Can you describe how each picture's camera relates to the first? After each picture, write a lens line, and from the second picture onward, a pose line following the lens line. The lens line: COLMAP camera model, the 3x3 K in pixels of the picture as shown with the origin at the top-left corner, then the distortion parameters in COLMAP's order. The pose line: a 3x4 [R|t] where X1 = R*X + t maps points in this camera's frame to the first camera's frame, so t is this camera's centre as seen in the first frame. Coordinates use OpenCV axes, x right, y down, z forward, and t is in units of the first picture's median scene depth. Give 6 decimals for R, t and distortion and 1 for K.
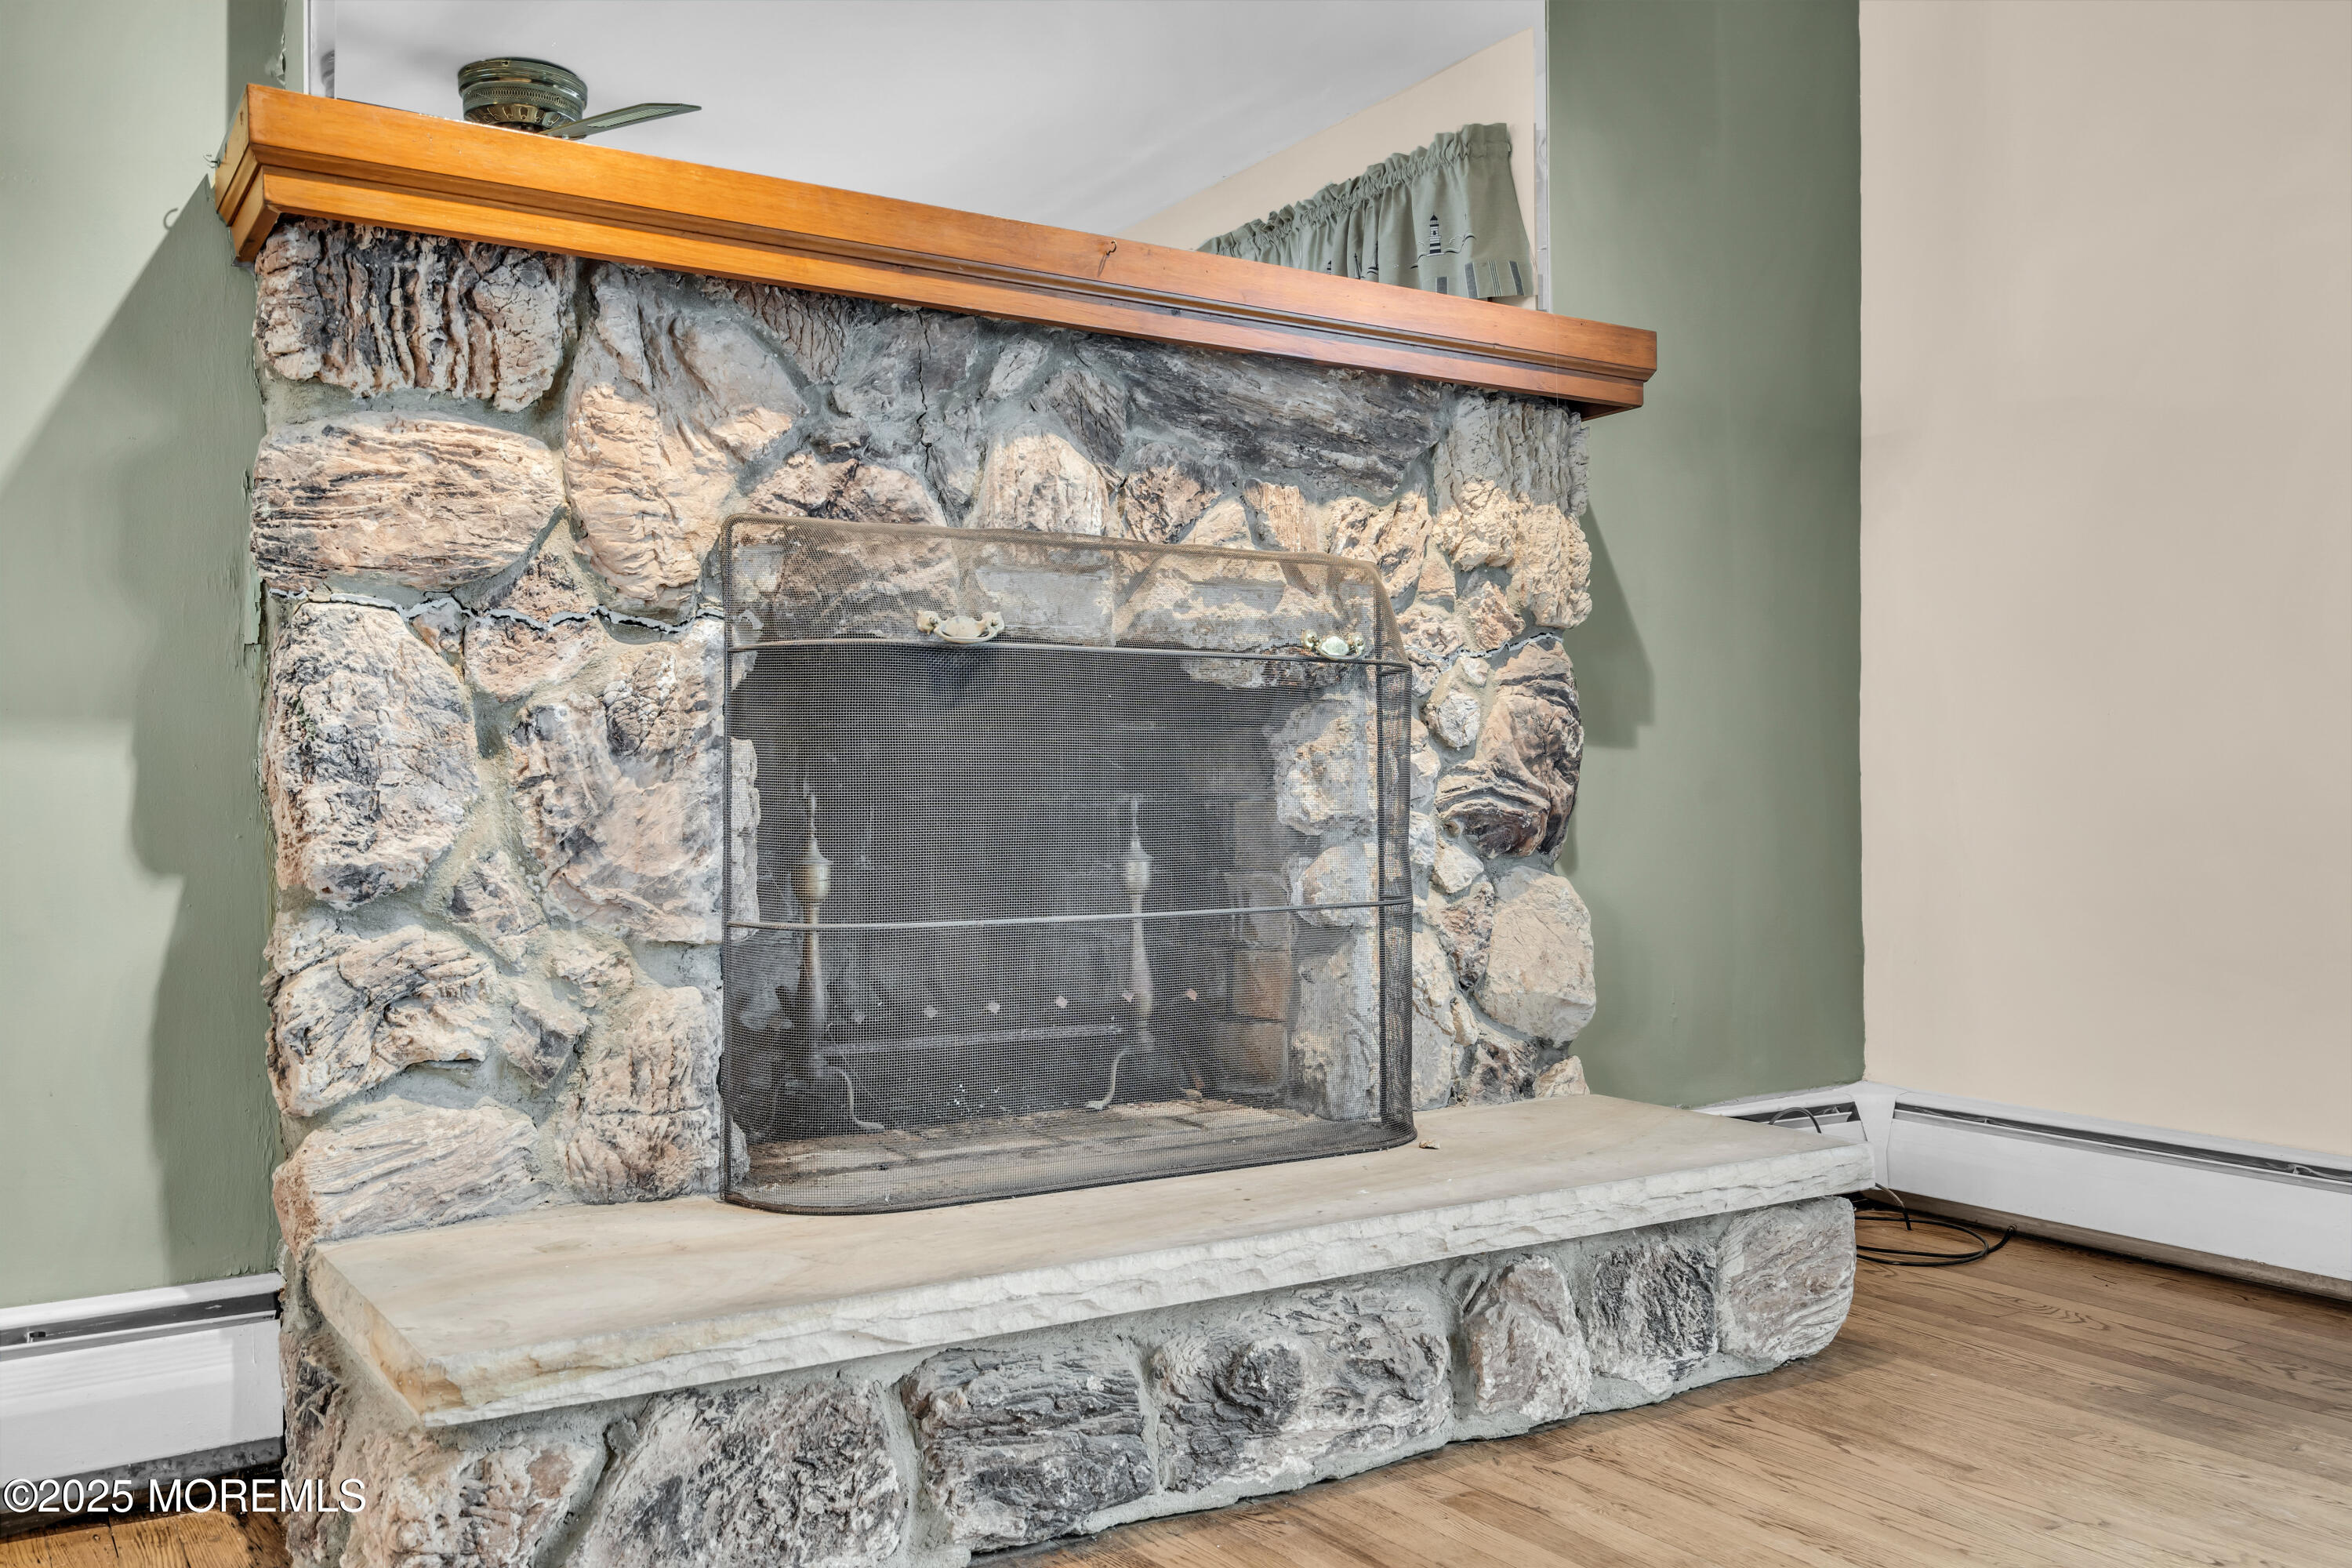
lens RADIAL K [[2010.7, 0, 1169.0], [0, 2010.7, 780.0], [0, 0, 1]] dist [0.000363, -0.003239]
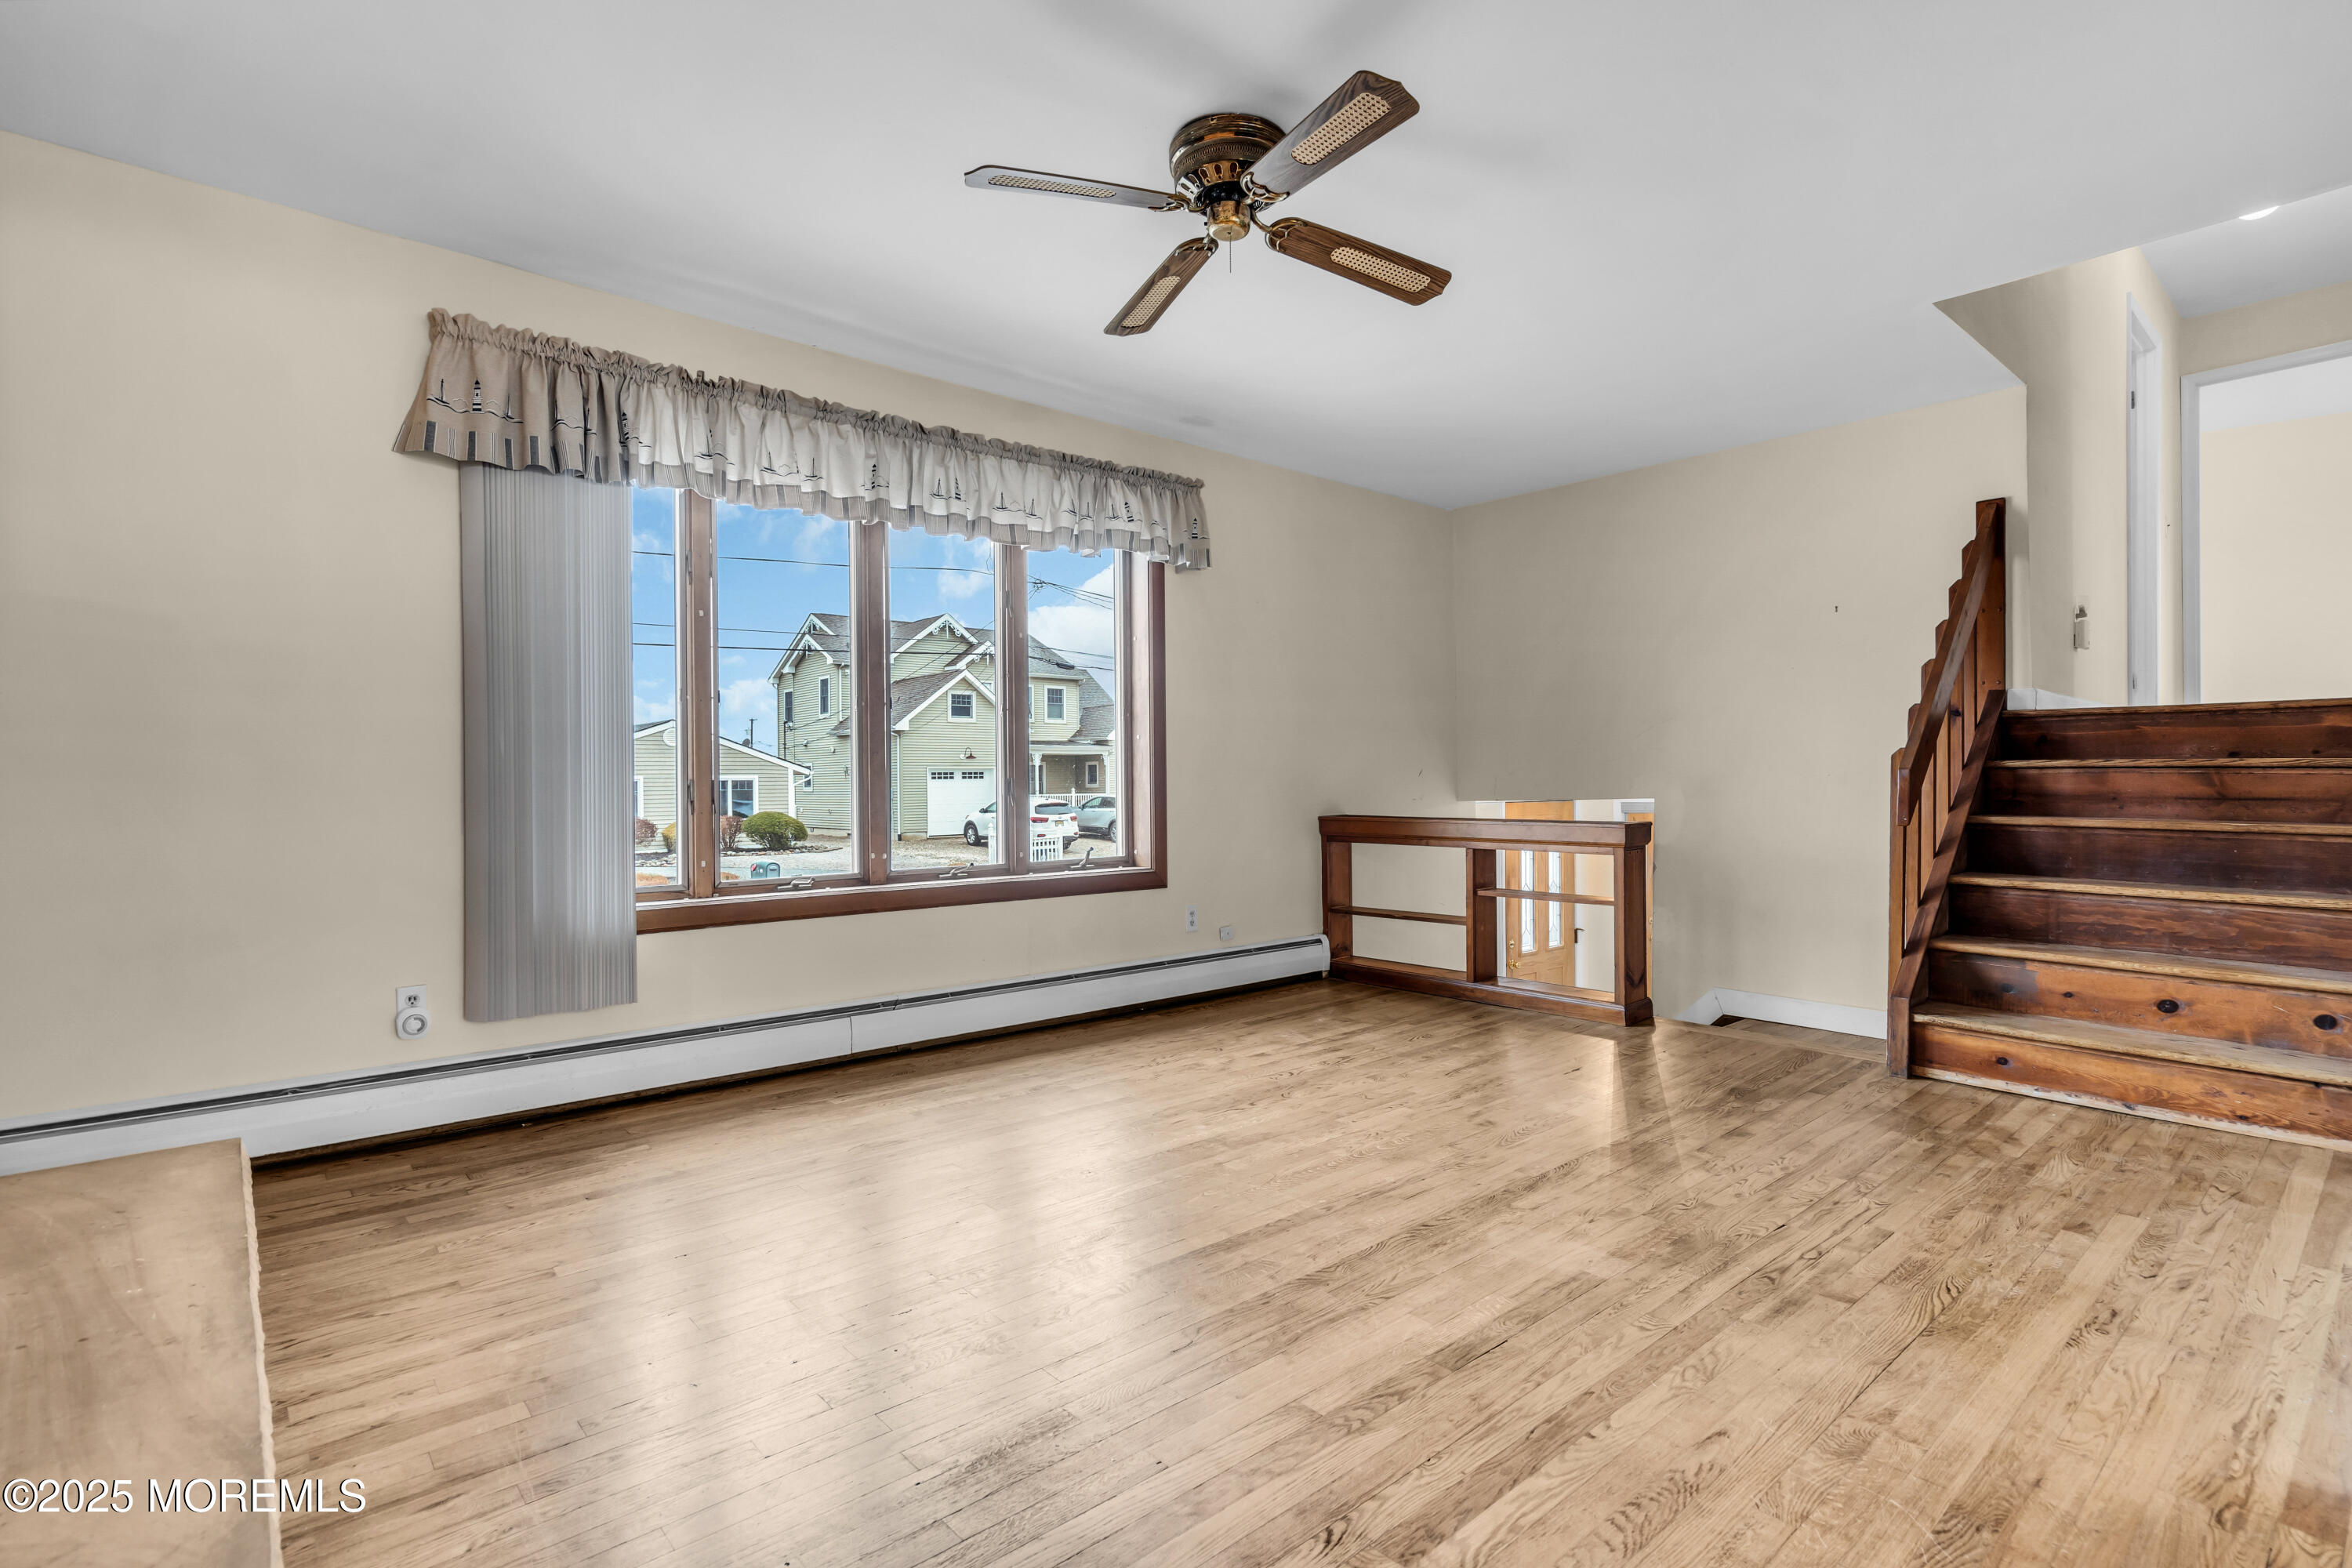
lens RADIAL K [[1111.3, 0, 1178.4], [0, 1111.3, 779.9], [0, 0, 1]] dist [-0.001773, 0.001629]
pose [[-0.143269, 0.004888, 0.989672, -0.647784], [0.001572, 0.999988, -0.004712, -0.088014], [-0.989682, 0.000881, -0.143275, 0.519787]]
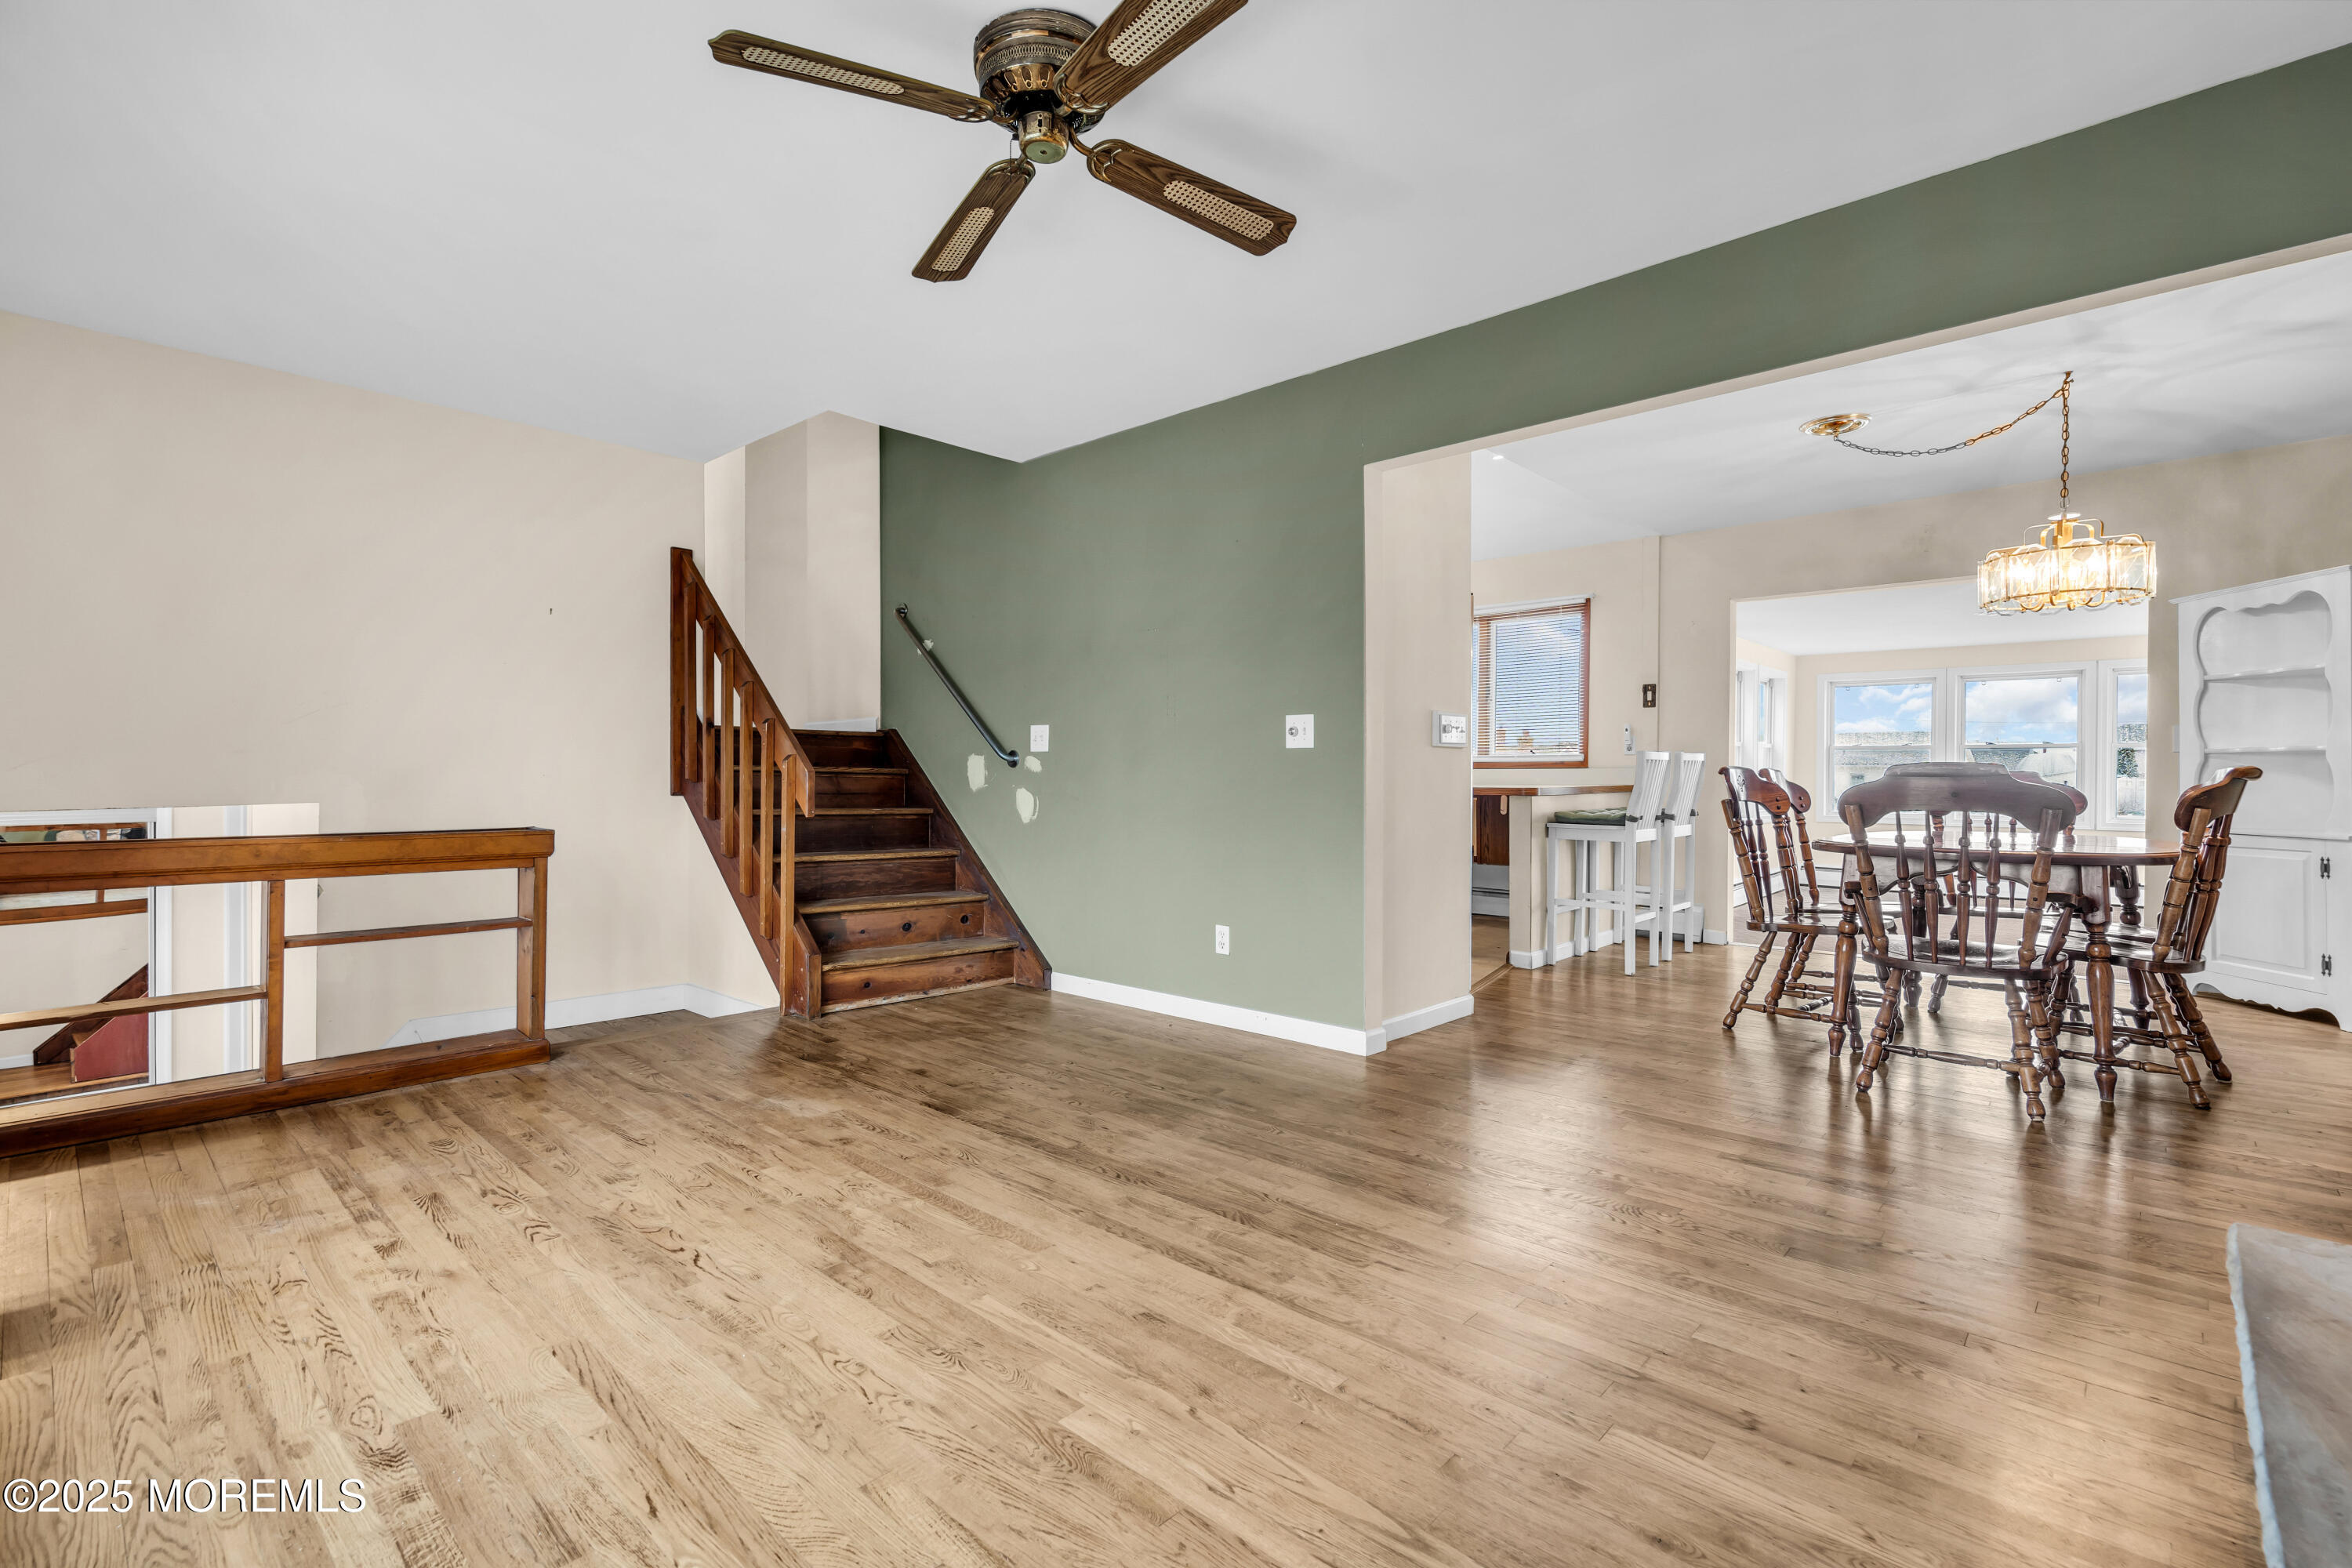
lens RADIAL K [[1074.4, 0, 1164.9], [0, 1074.4, 783.2], [0, 0, 1]] dist [-0.005526, 0.002439]
pose [[-0.970792, 0.001902, -0.239915, 0.612746], [0.002004, 0.999998, -0.000181, -0.088101], [0.239915, -0.000656, -0.970794, 1.272285]]
